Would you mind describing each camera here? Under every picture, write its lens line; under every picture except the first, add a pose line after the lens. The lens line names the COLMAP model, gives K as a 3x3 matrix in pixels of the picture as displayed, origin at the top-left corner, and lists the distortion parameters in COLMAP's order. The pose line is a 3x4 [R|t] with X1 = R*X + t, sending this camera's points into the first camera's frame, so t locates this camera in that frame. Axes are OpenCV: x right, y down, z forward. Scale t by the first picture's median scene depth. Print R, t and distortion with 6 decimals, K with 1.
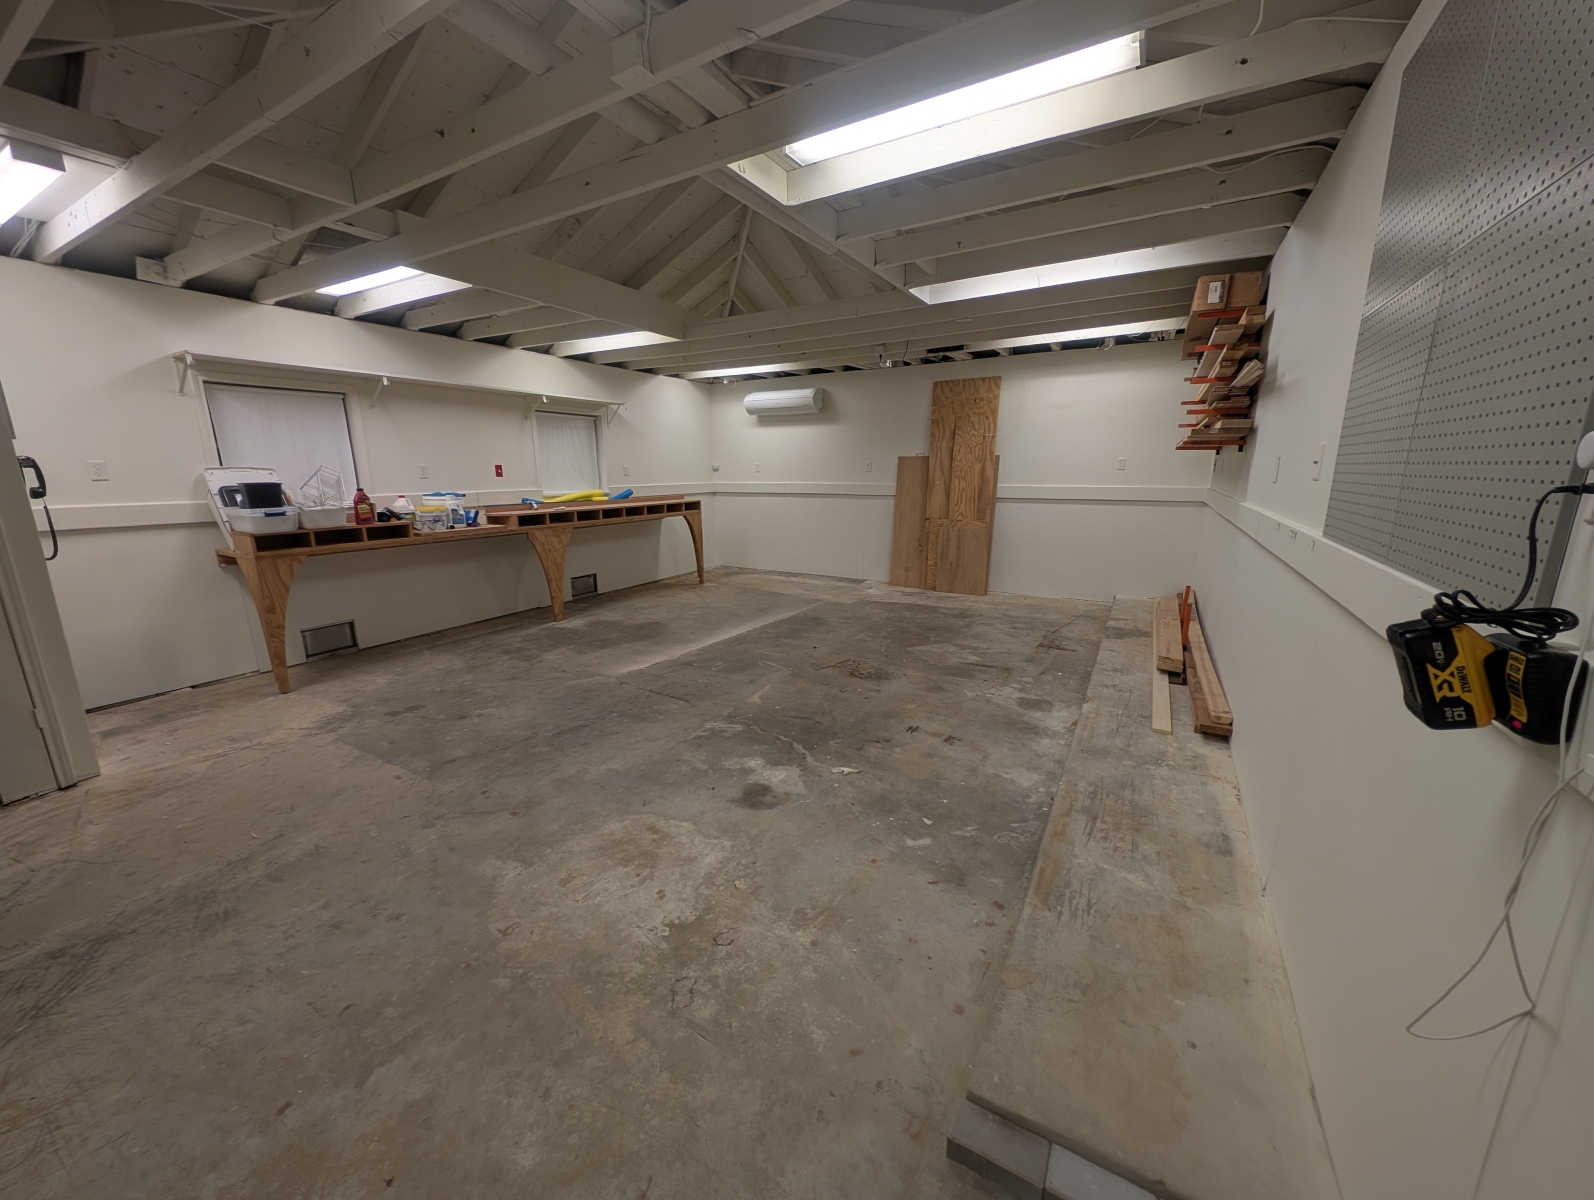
lens RADIAL K [[596.5, 0, 801.3], [0, 596.5, 602.6], [0, 0, 1]] dist [0.006159, -0.000288]
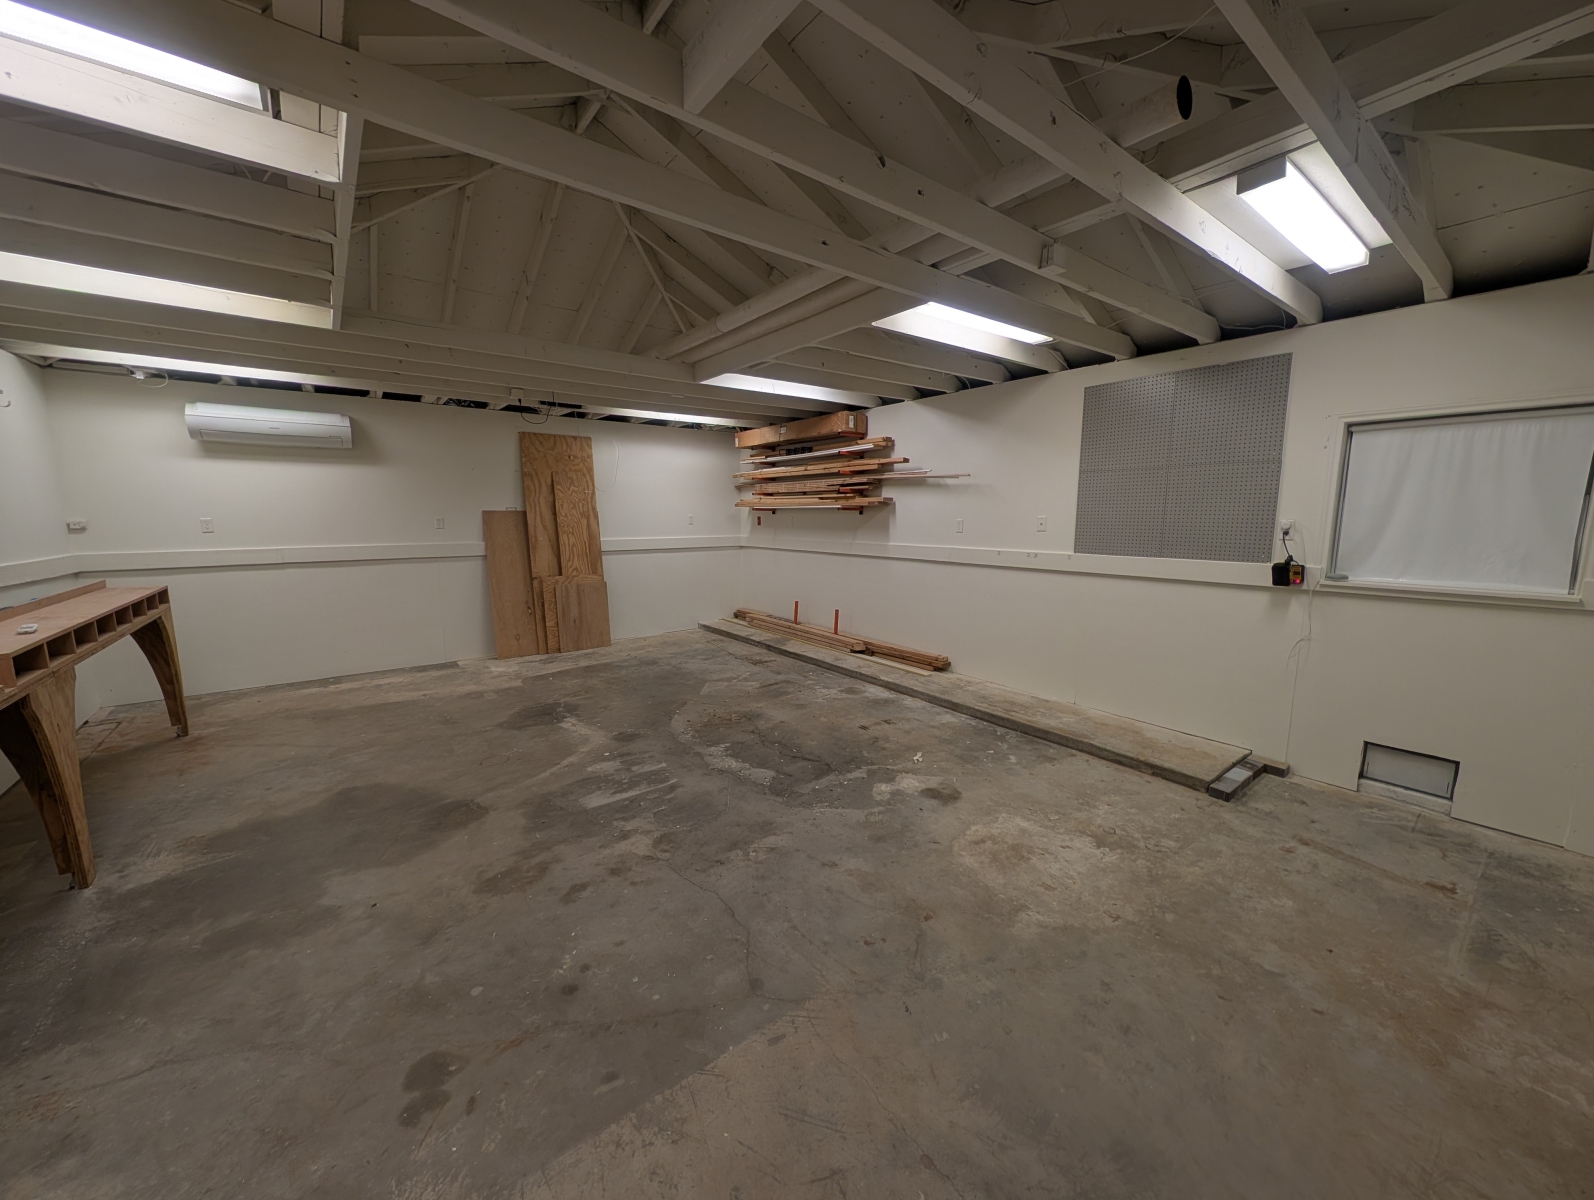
lens RADIAL K [[596.5, 0, 801.5], [0, 596.5, 601.7], [0, 0, 1]] dist [0.006159, -0.000288]
pose [[0.378603, -0.131767, 0.916132, -0.802930], [0.204522, 0.977257, 0.056038, -0.121314], [-0.902680, 0.166153, 0.396942, 0.453405]]
